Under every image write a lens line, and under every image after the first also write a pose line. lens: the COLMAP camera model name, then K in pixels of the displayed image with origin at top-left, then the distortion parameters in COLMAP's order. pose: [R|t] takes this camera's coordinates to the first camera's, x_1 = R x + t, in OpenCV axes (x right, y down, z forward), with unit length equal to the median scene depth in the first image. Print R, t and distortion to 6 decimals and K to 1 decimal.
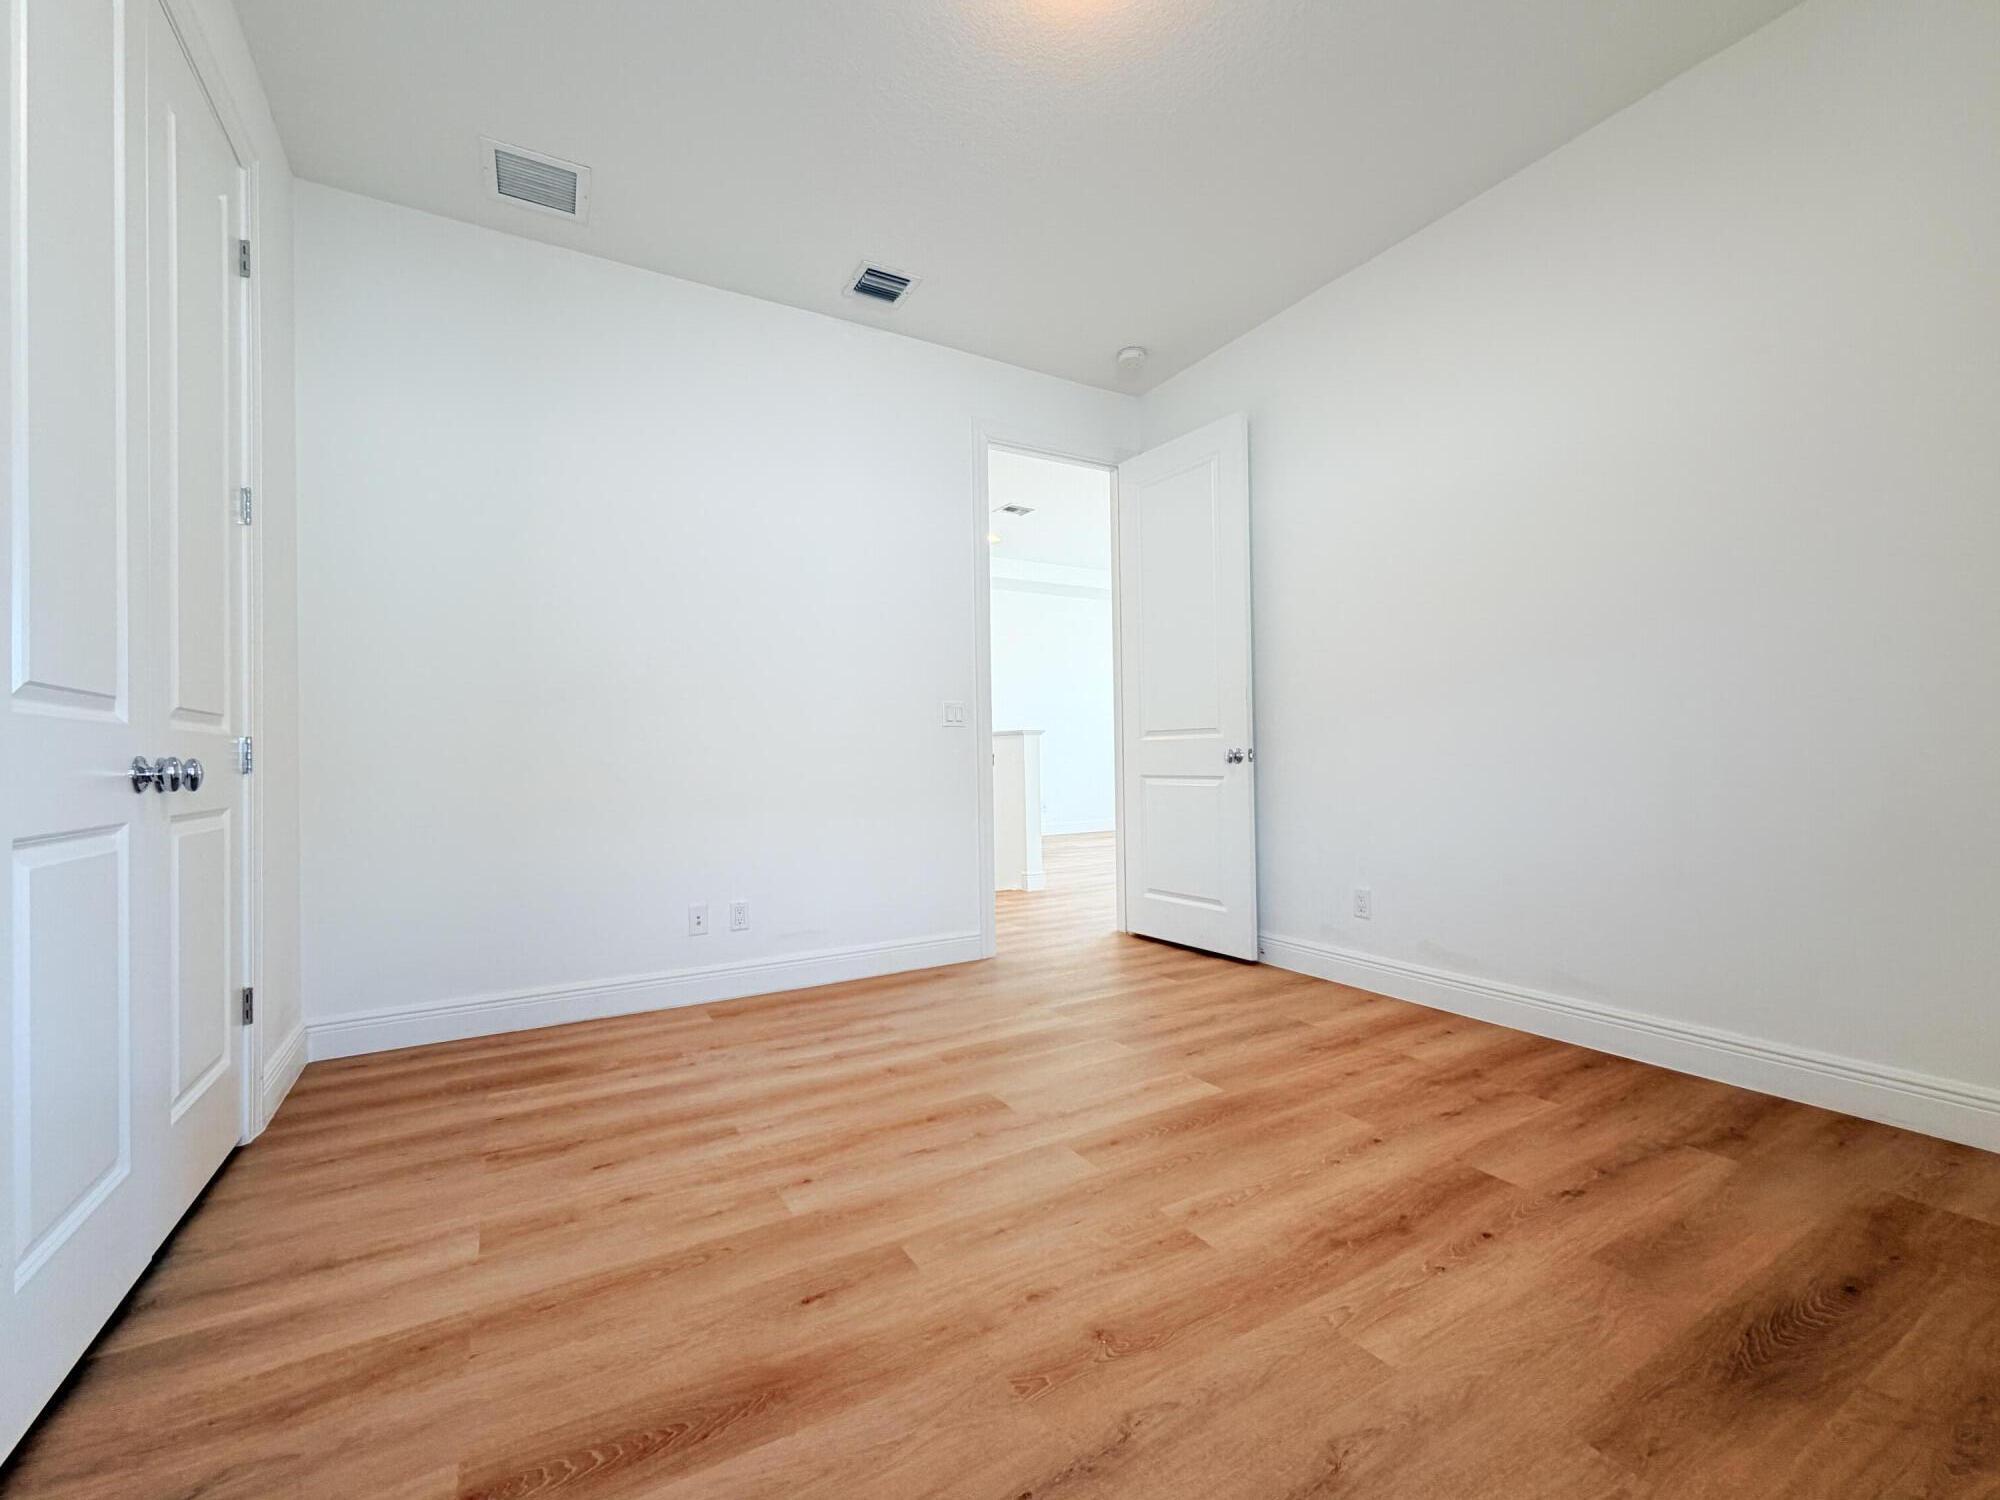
lens RADIAL K [[834.3, 0, 1001.3], [0, 834.3, 754.1], [0, 0, 1]] dist [-0.000154, 0.000014]
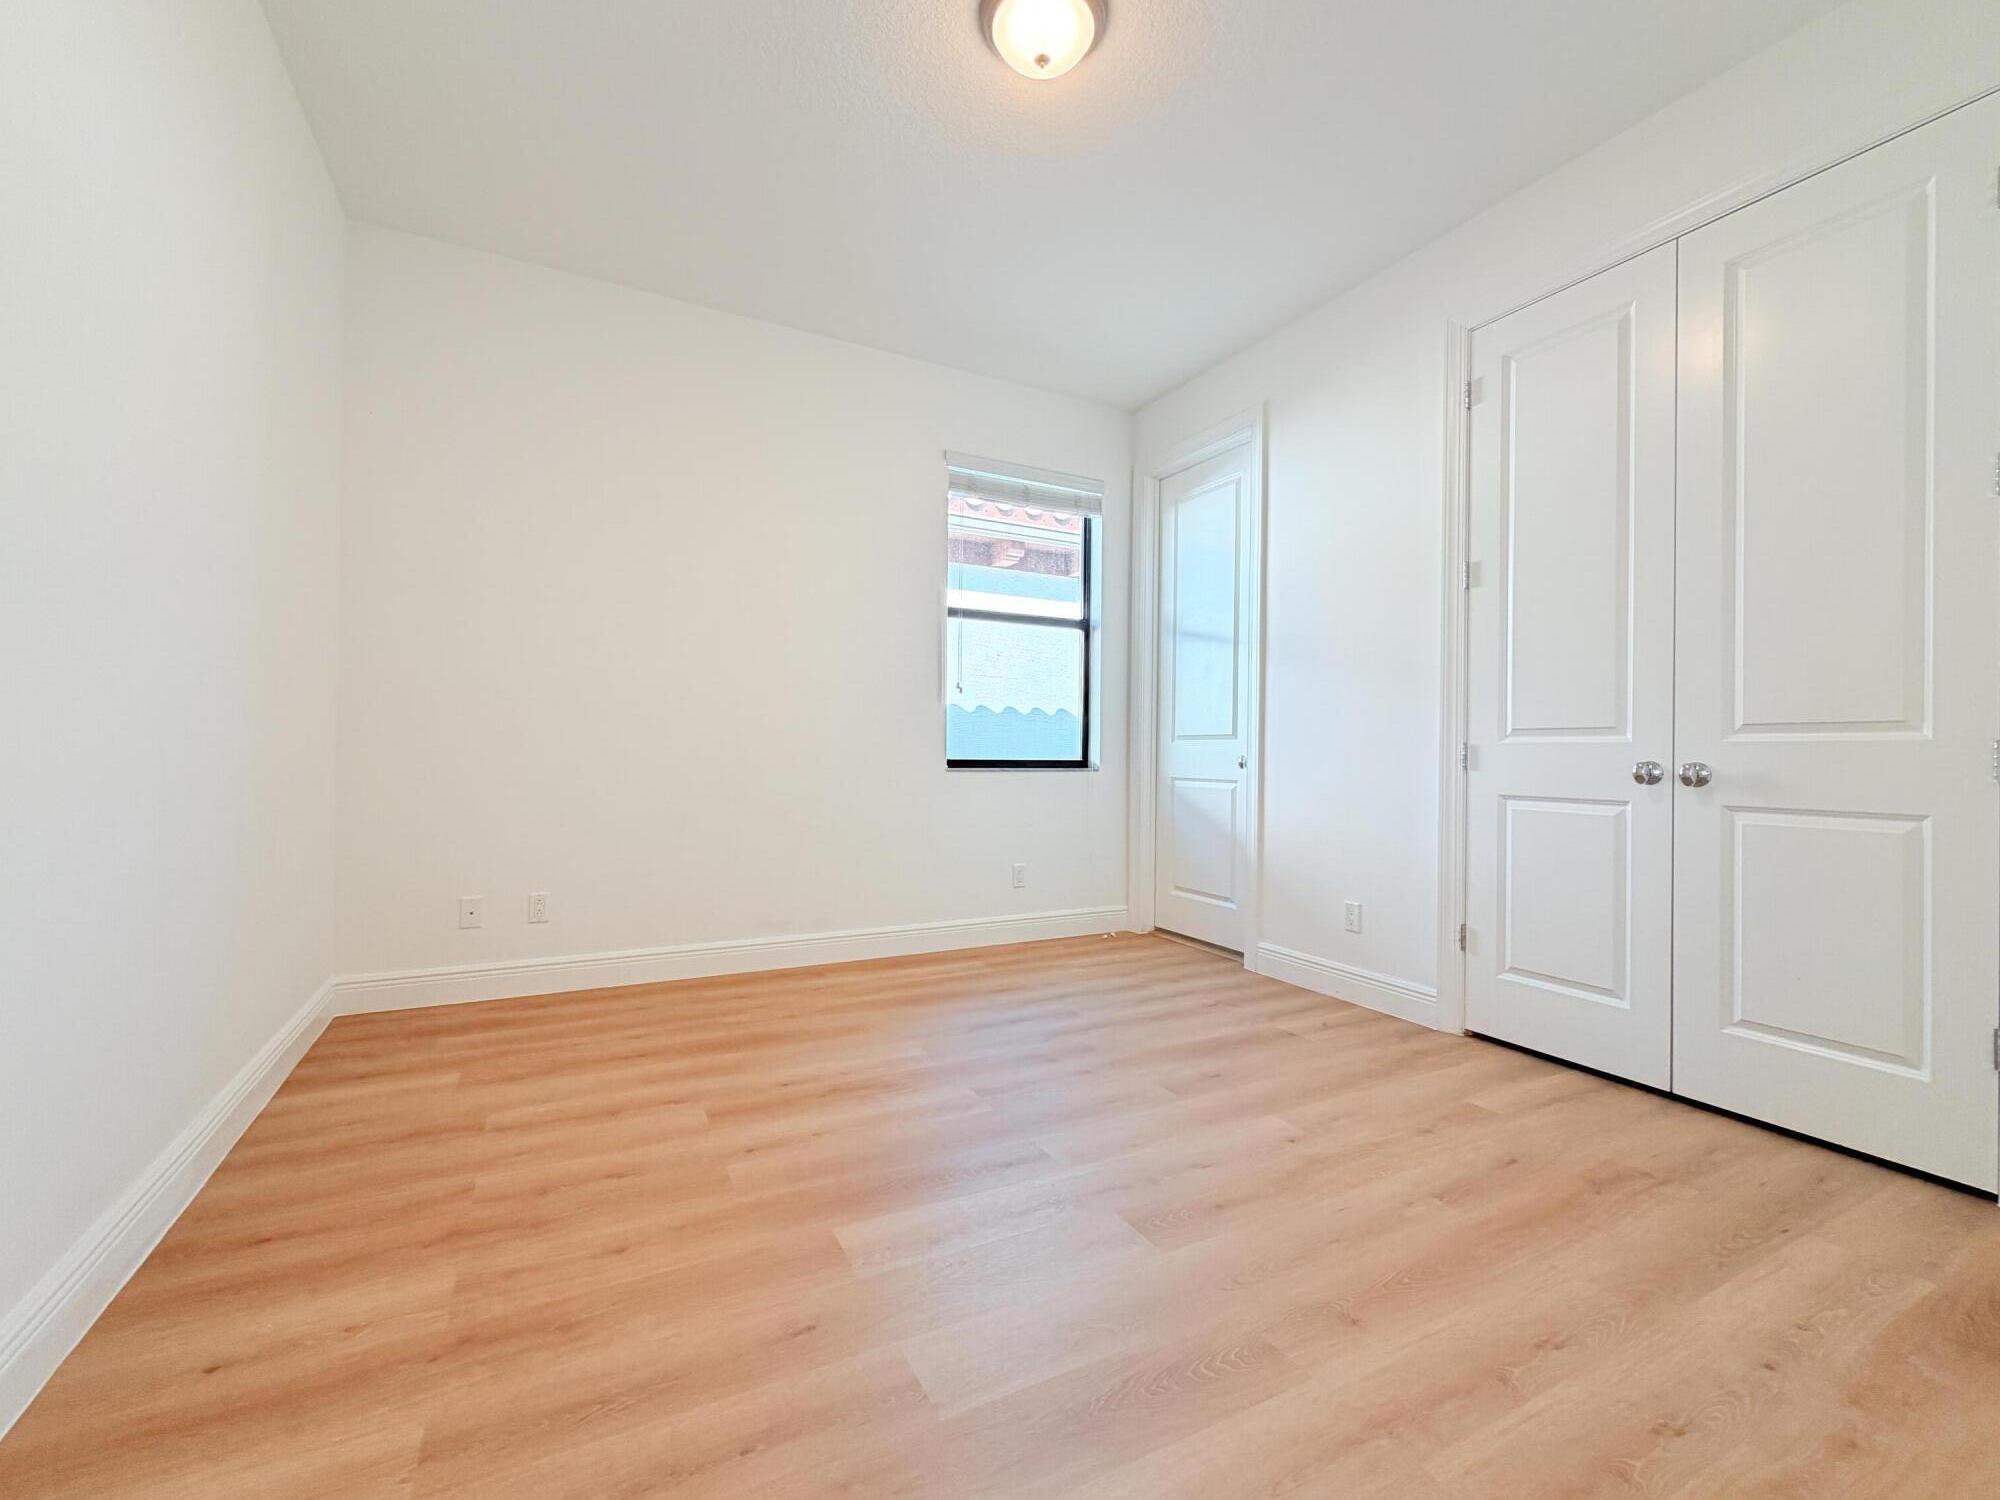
lens RADIAL K [[834.3, 0, 1001.3], [0, 834.3, 754.1], [0, 0, 1]] dist [-0.000154, 0.000014]
pose [[-0.998921, 0.005180, 0.046151, 0.096179], [0.004998, 0.999979, -0.004056, -0.008095], [-0.046172, -0.003821, -0.998926, 1.957234]]
